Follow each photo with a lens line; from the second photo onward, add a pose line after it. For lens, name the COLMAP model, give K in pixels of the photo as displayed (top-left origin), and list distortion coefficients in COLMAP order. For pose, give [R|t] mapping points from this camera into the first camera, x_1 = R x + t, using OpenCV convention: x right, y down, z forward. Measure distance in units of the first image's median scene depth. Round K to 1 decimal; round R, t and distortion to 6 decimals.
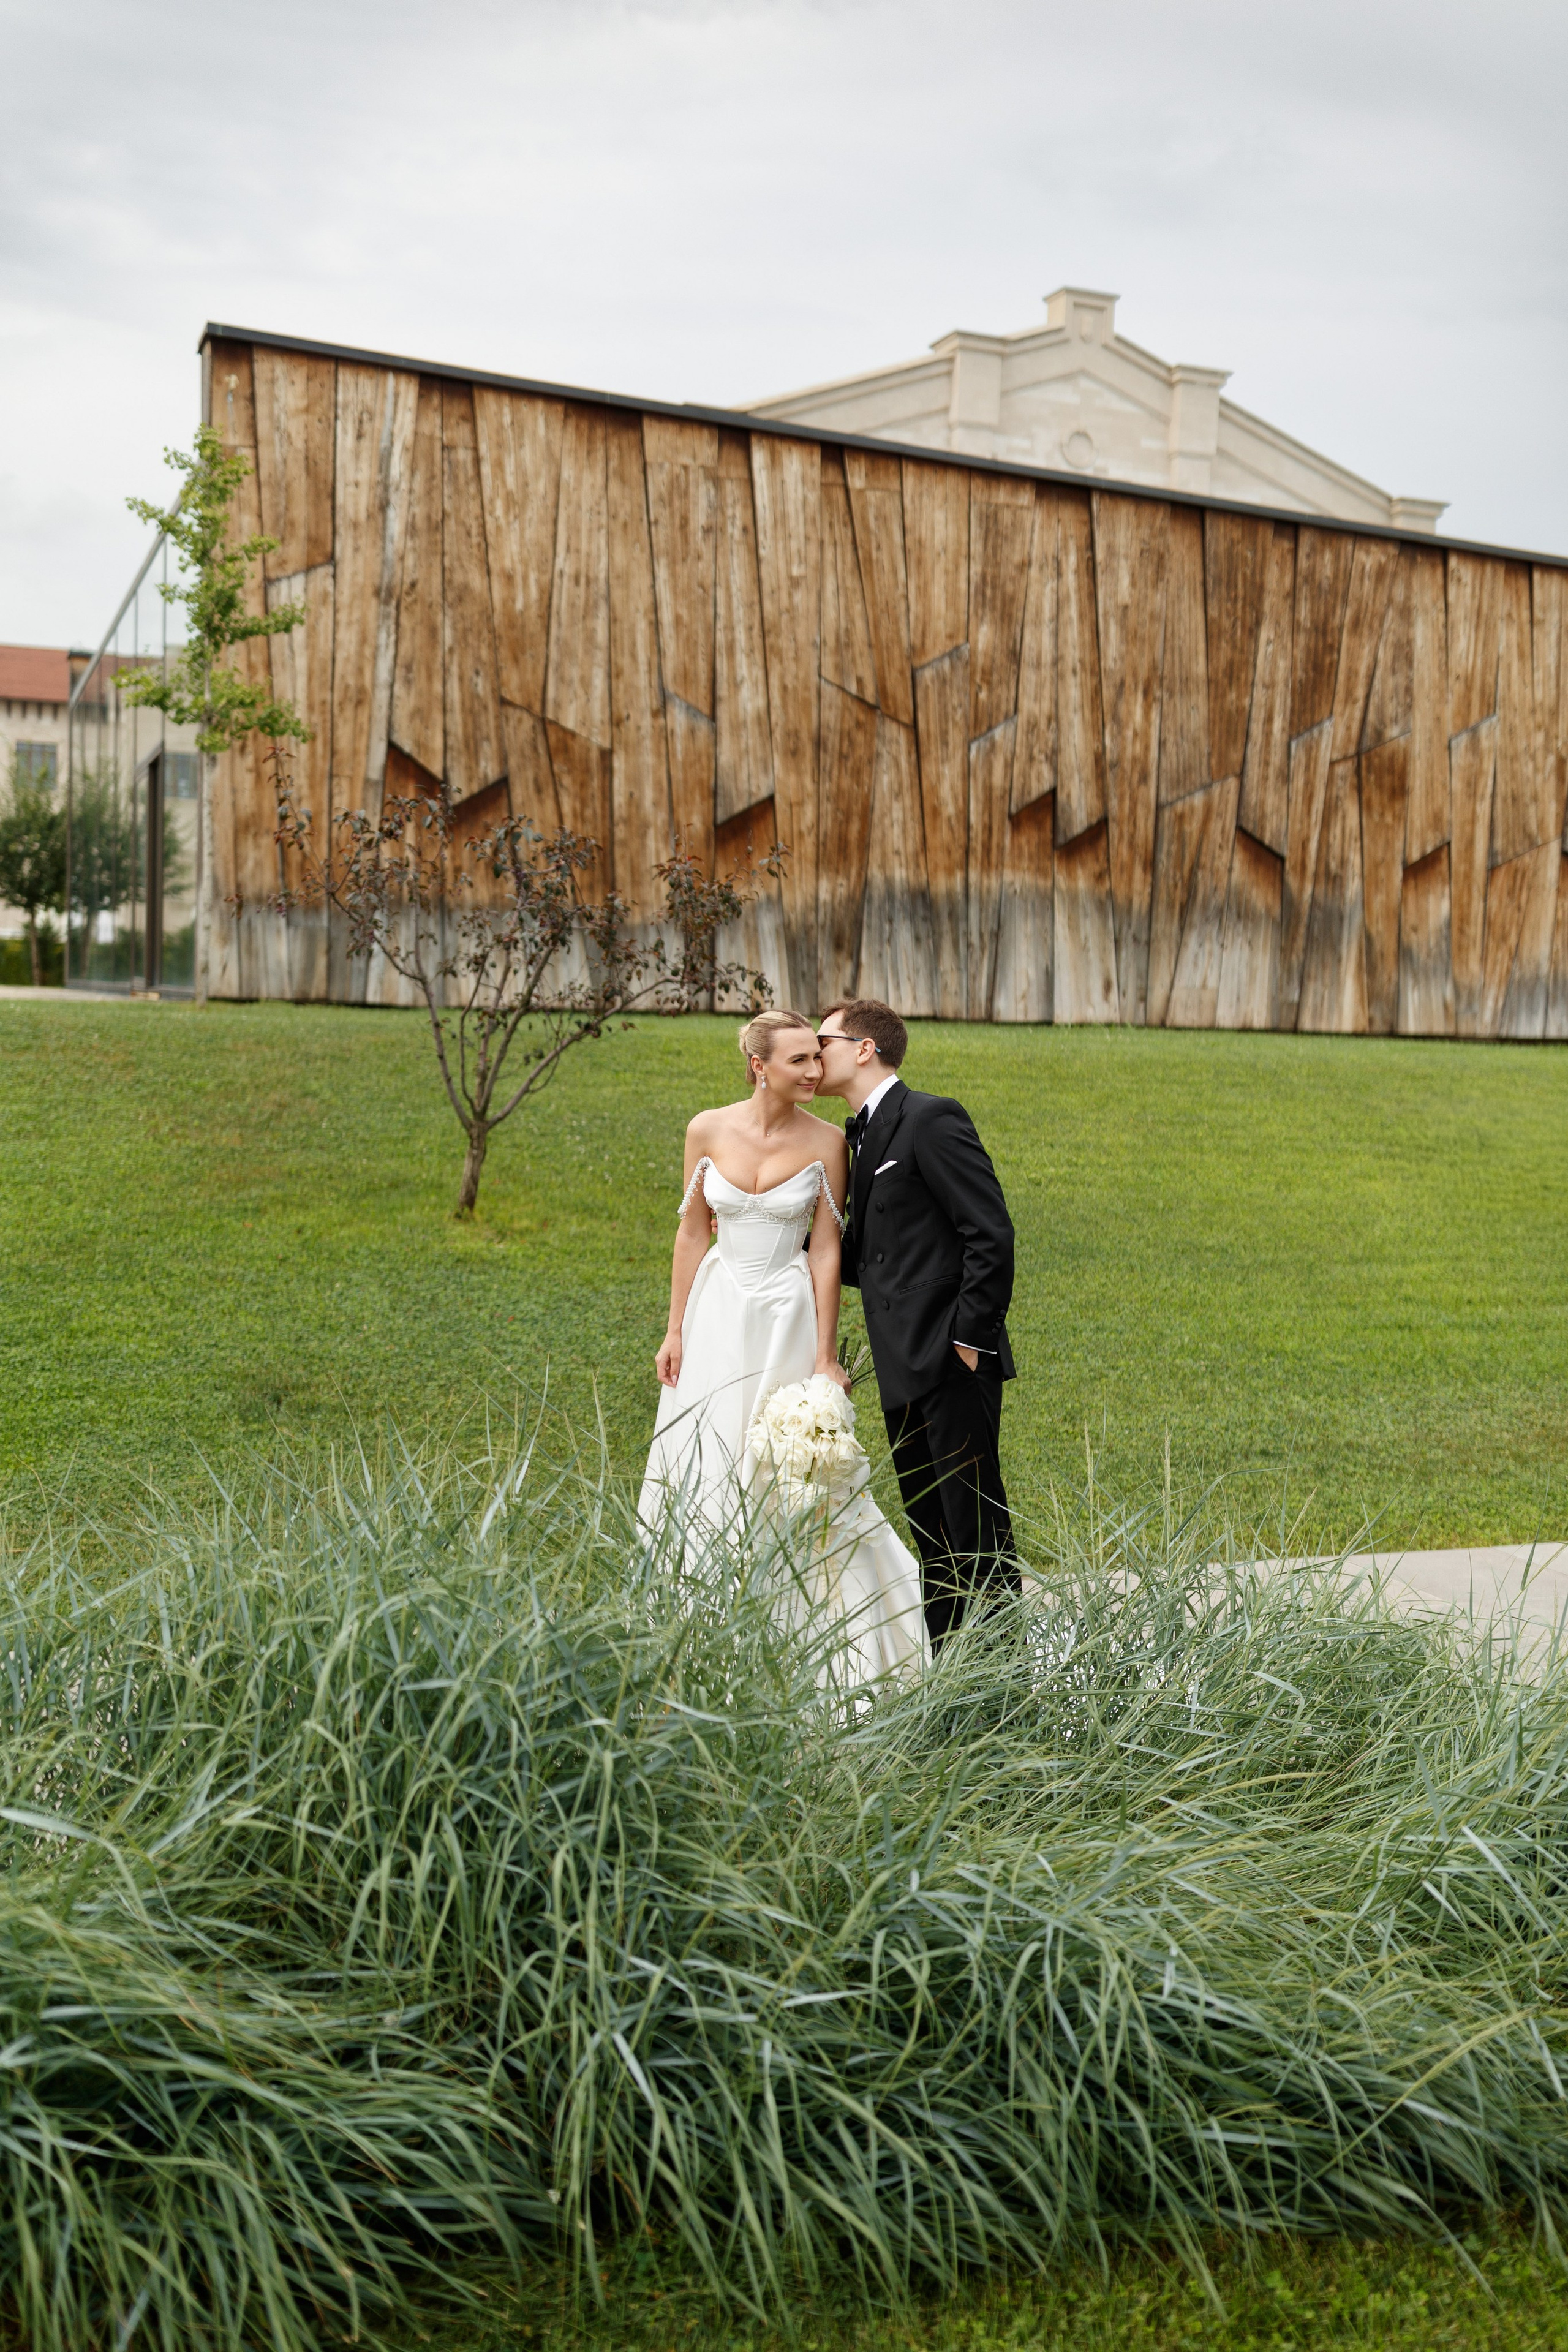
lens RADIAL K [[2347.7, 0, 879.6], [0, 2347.7, 1188.9], [0, 0, 1]] dist [0.007730, -0.025360]
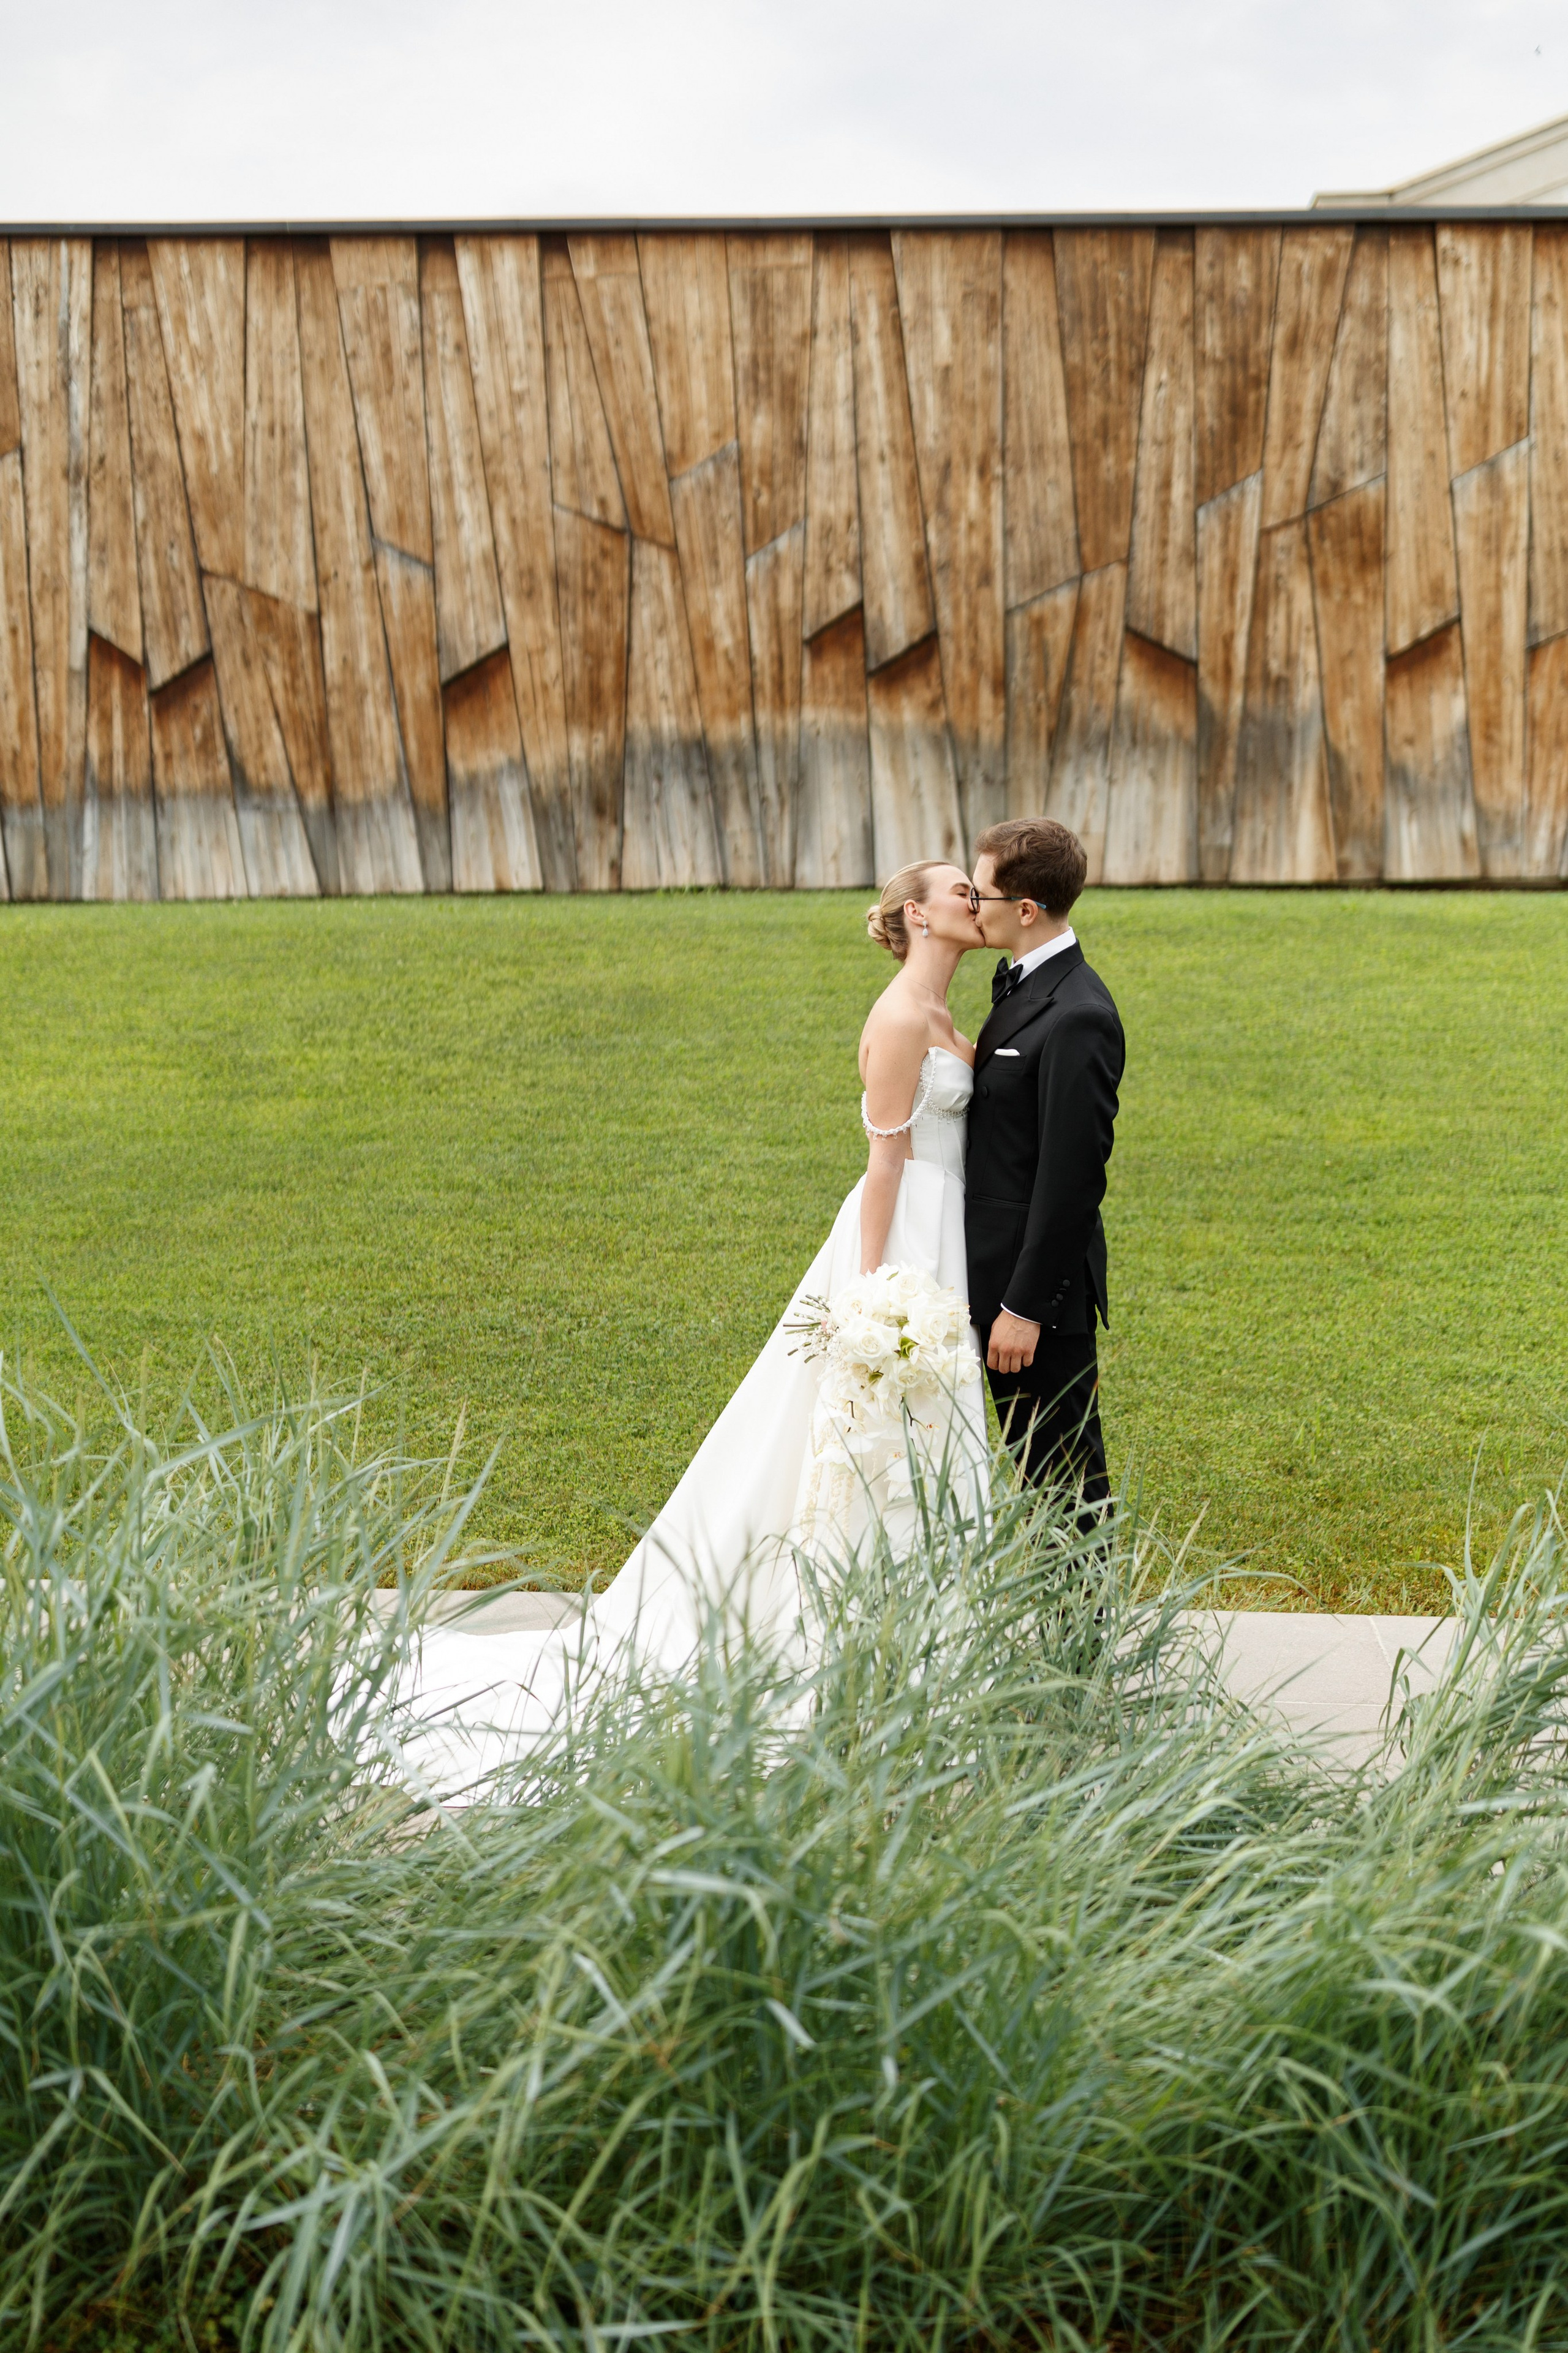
lens RADIAL K [[2438.2, 0, 765.1], [0, 2438.2, 1171.3], [0, 0, 1]] dist [0.006098, -0.017566]
pose [[0.868331, 0.012686, -0.495823, 0.477179], [0.003940, 0.999465, 0.032473, 0.001349], [0.495970, -0.030151, 0.867816, 0.233763]]
